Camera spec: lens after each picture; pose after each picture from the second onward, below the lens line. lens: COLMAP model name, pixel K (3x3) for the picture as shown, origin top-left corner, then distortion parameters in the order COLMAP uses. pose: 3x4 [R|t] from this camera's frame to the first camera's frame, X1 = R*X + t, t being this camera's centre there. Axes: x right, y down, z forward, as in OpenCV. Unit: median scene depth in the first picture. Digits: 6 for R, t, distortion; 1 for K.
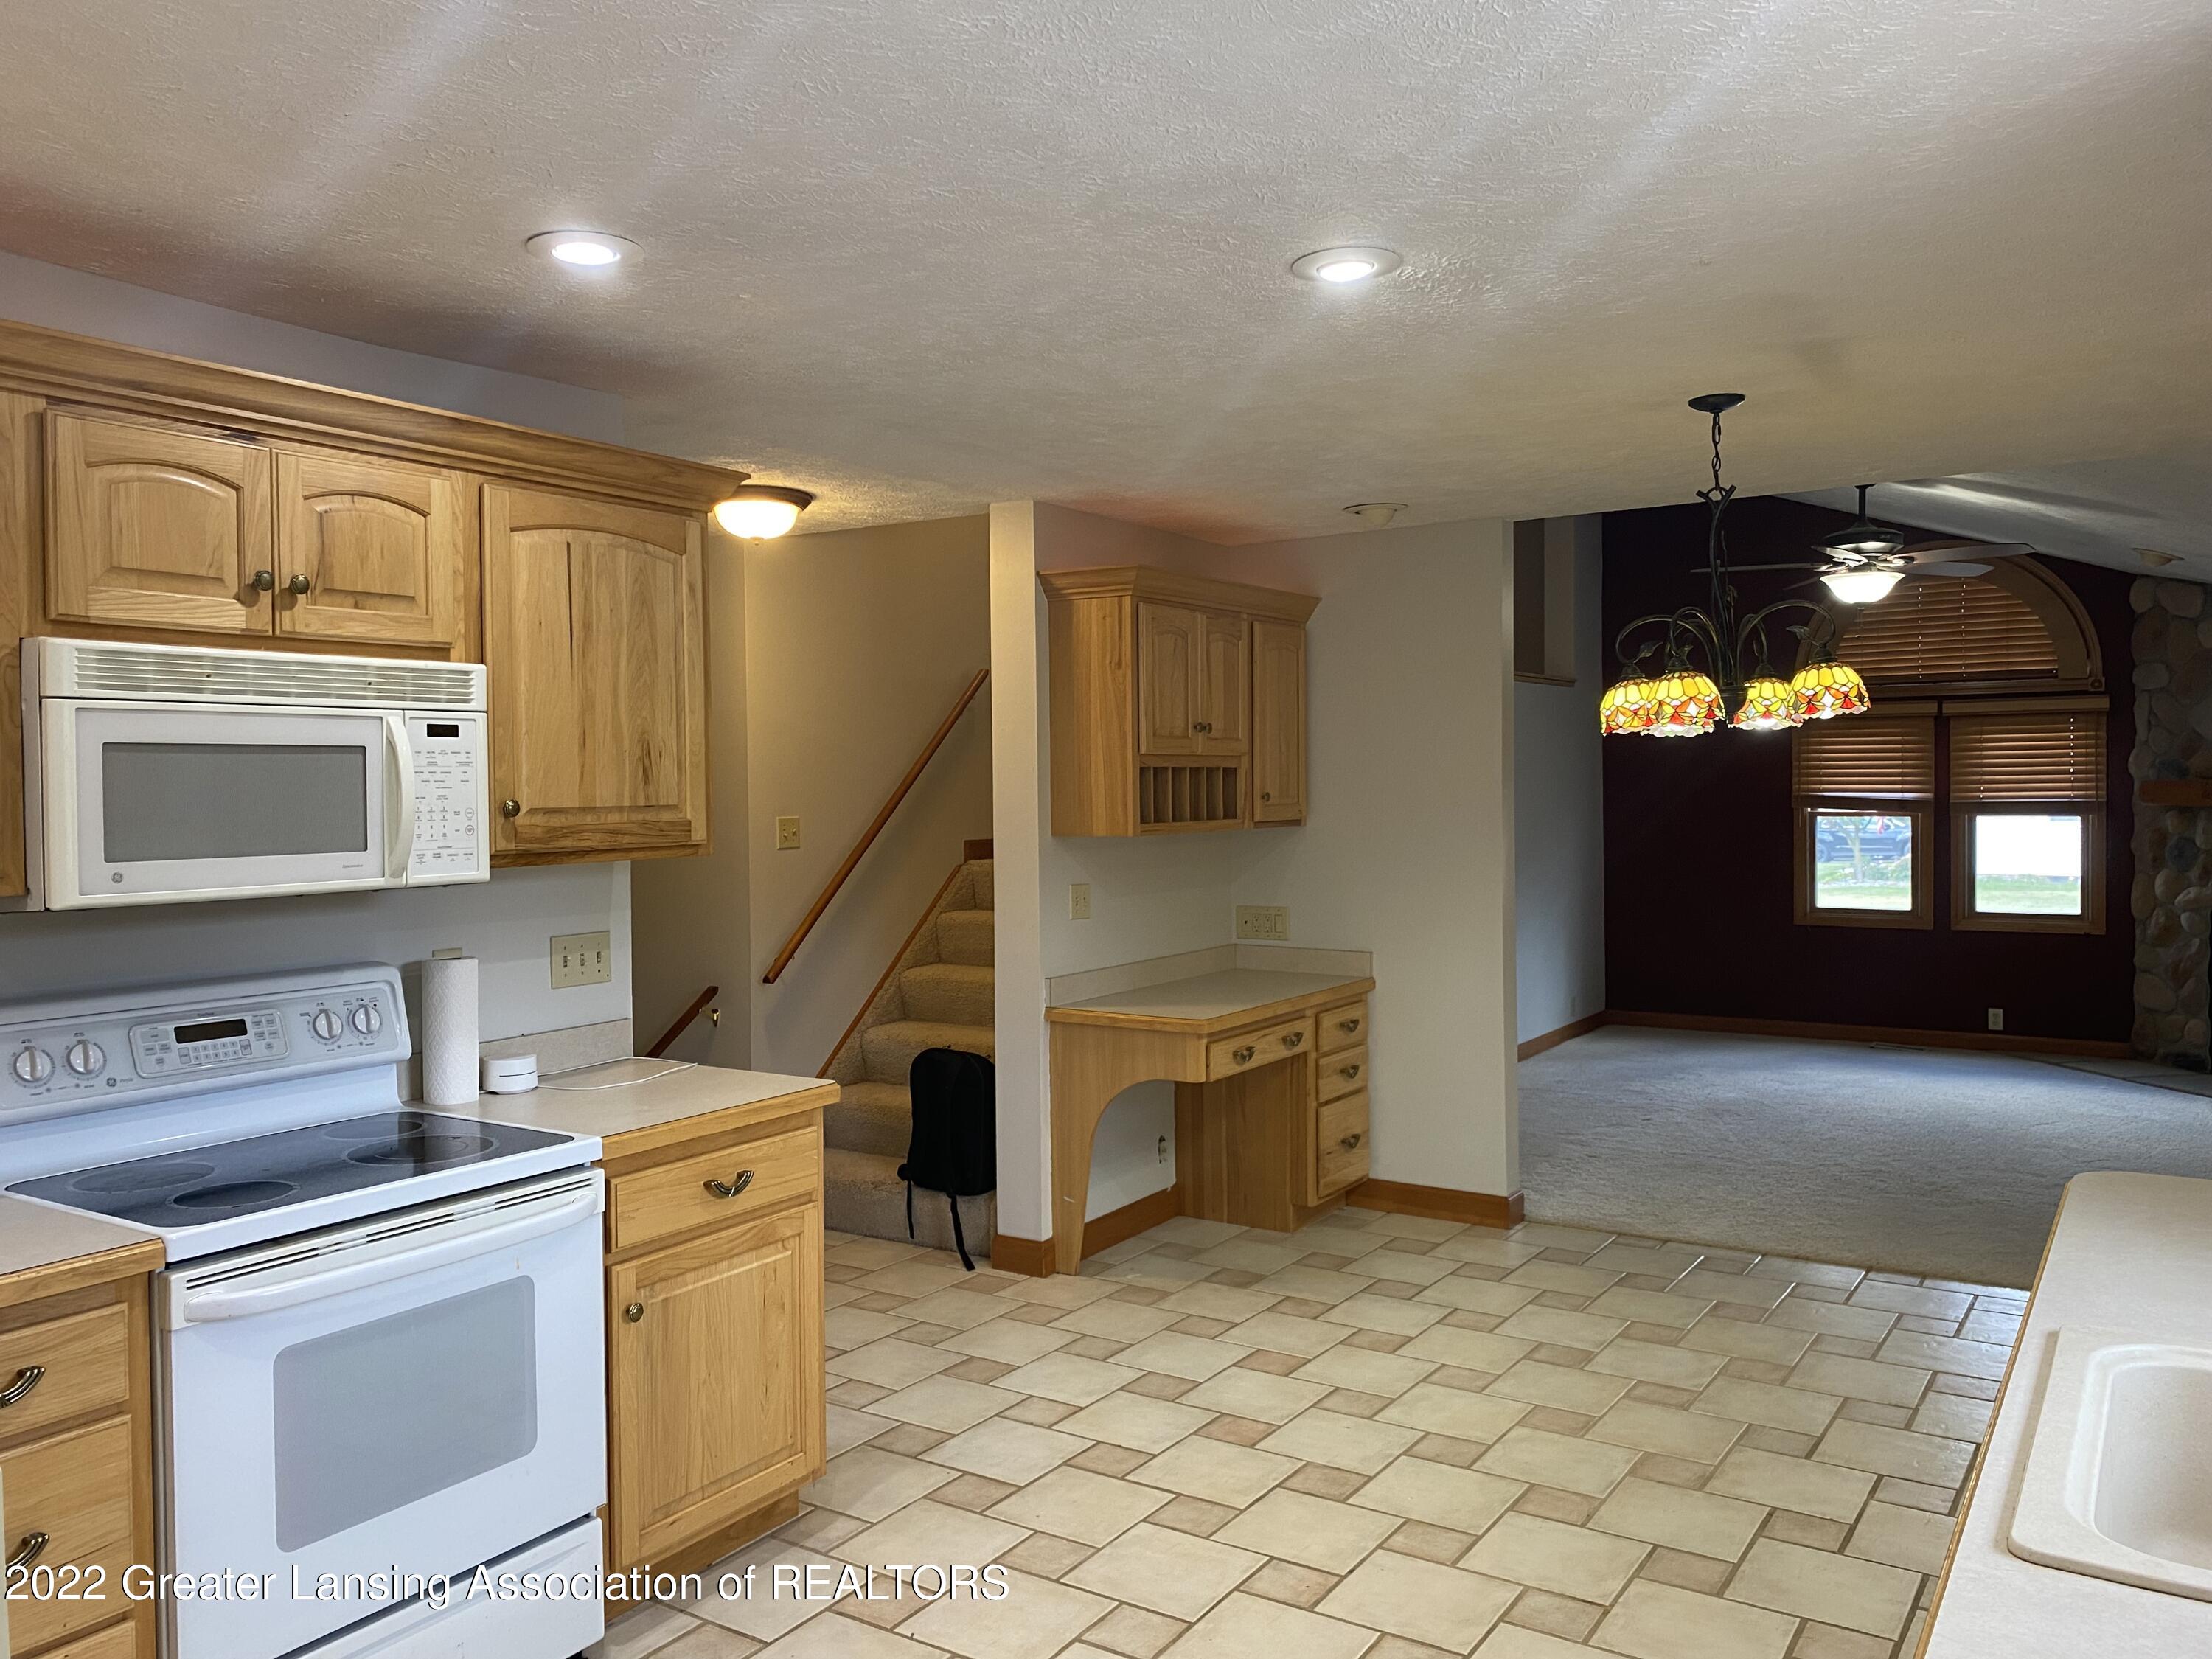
lens RADIAL K [[1685.1, 0, 1106.0], [0, 1685.1, 829.5], [0, 0, 1]] dist [0.003755, 0.001177]
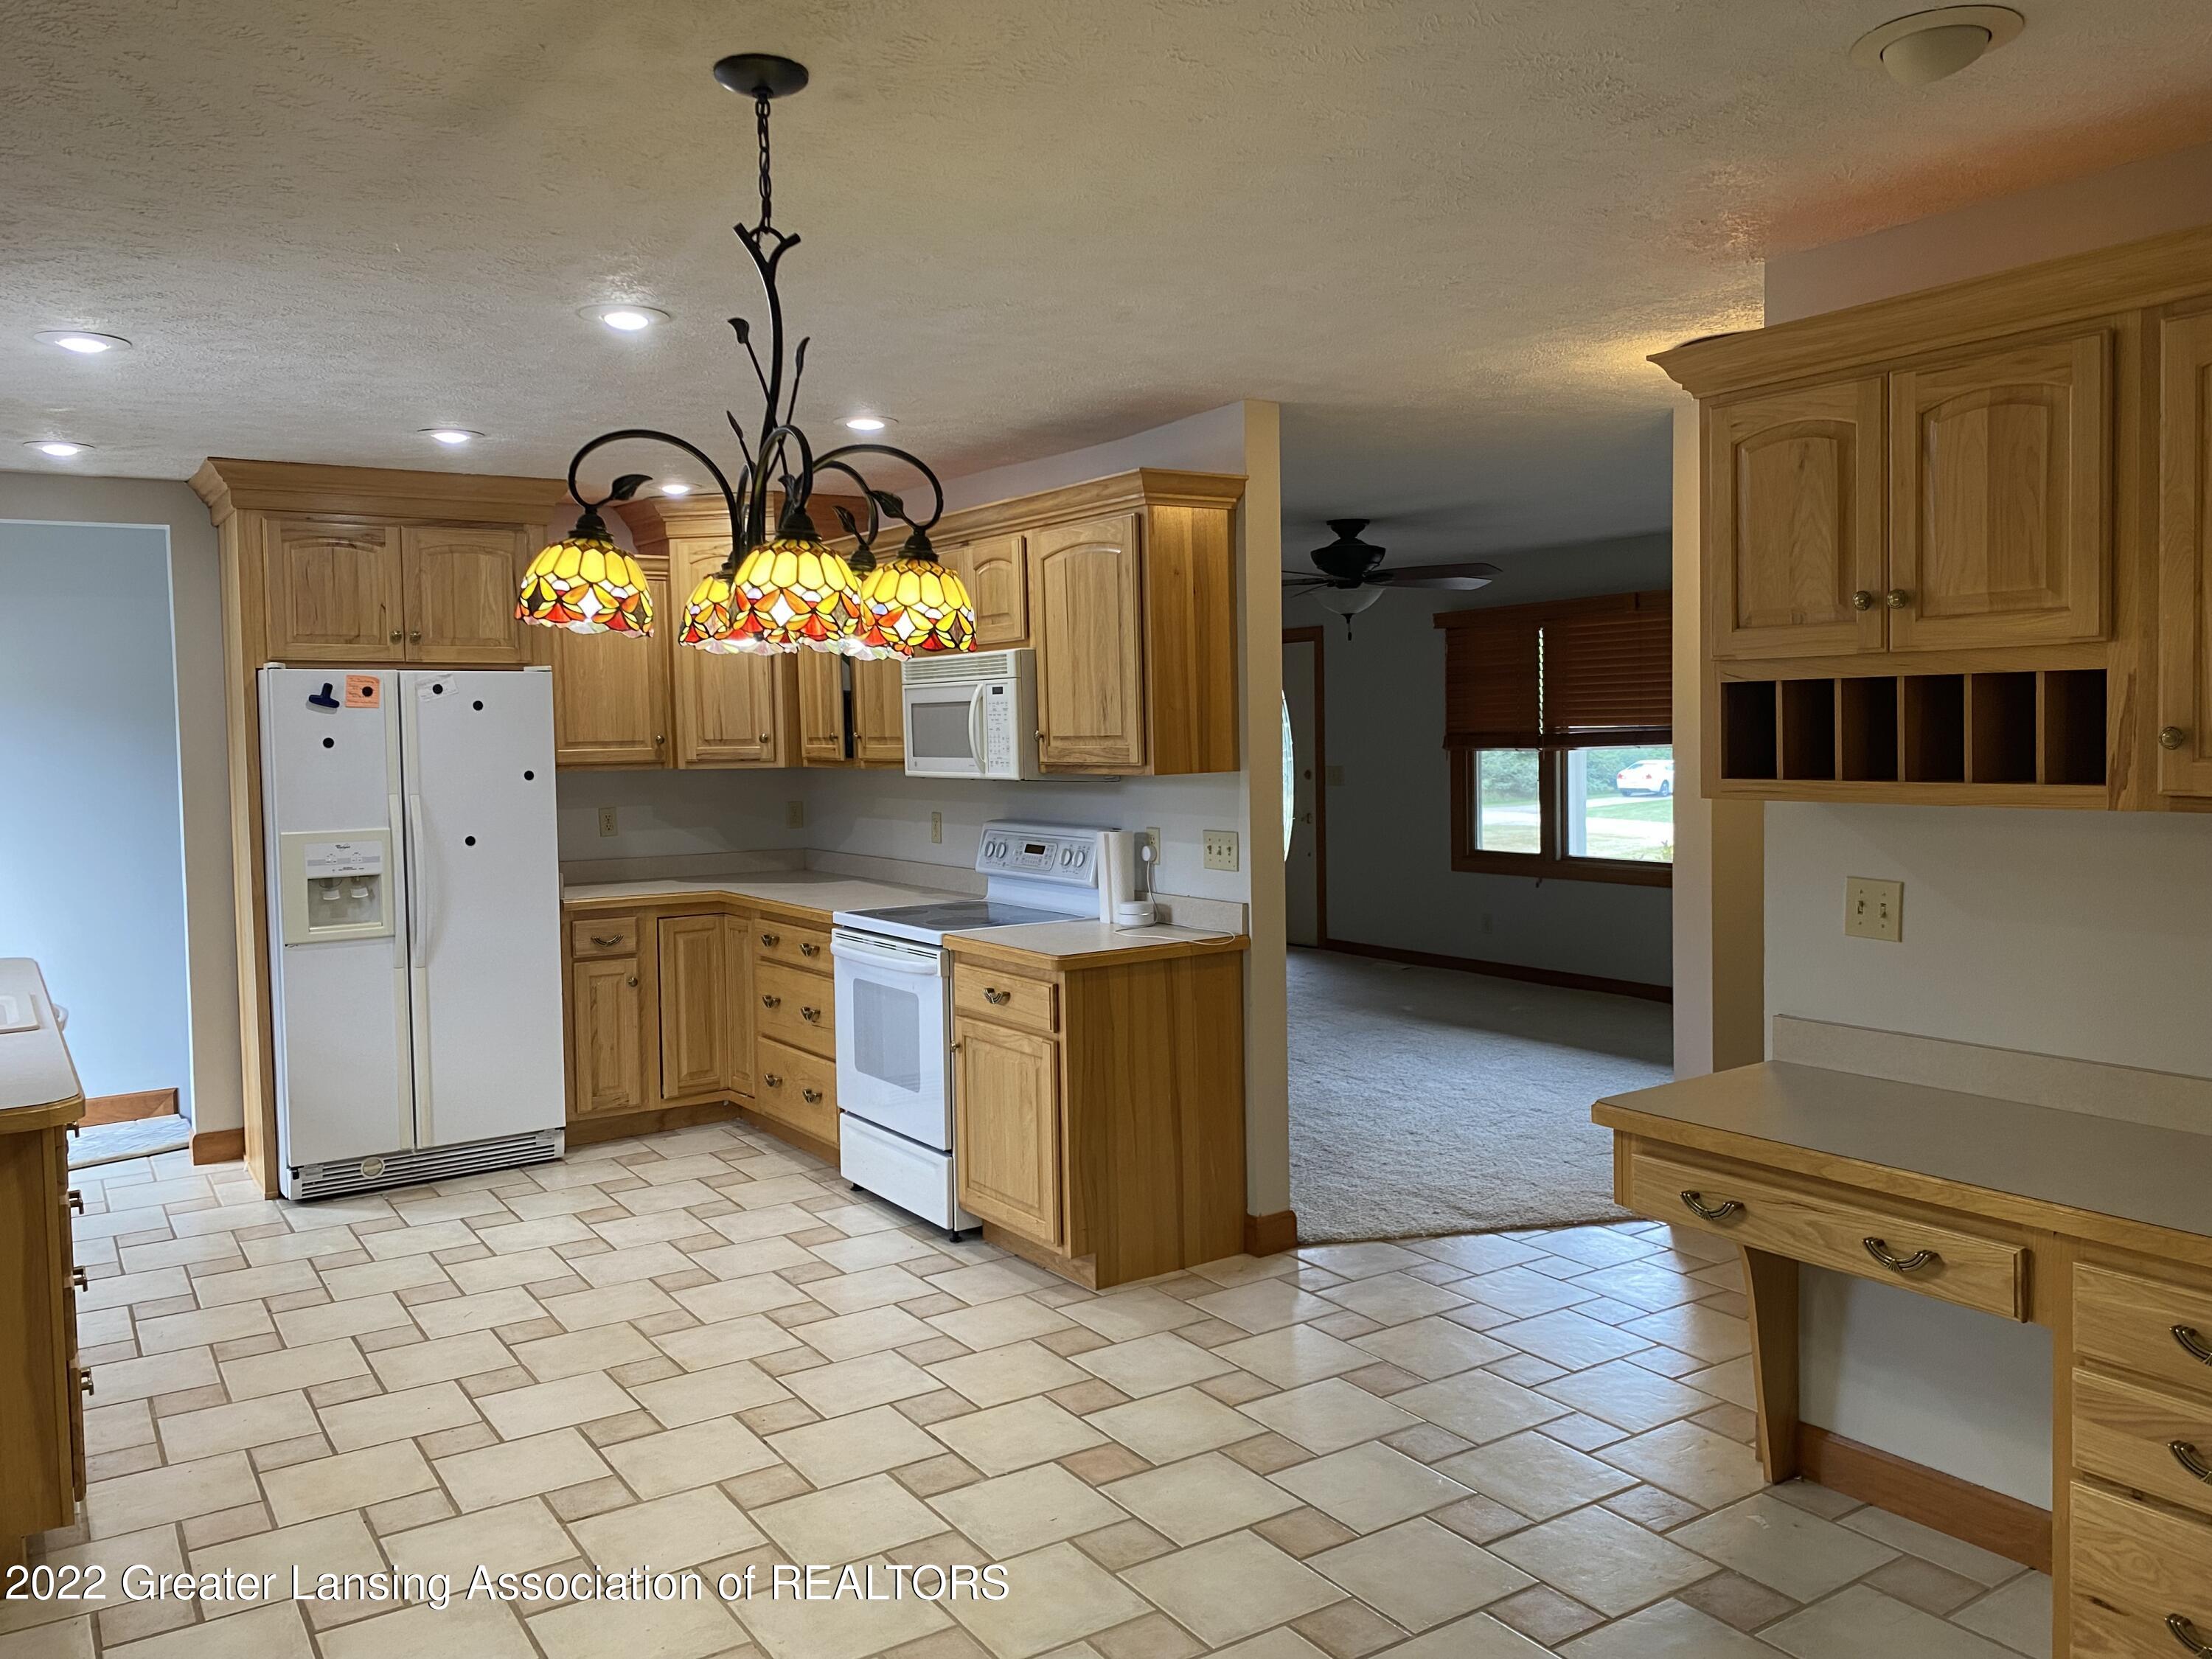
lens RADIAL K [[1678.1, 0, 1109.4], [0, 1678.1, 789.8], [0, 0, 1]] dist [0.005524, 0.001149]
pose [[-0.400369, 0.047213, -0.915137, 1.022703], [-0.005925, 0.998518, 0.054106, -0.045290], [0.916335, 0.027085, -0.399496, 1.604867]]
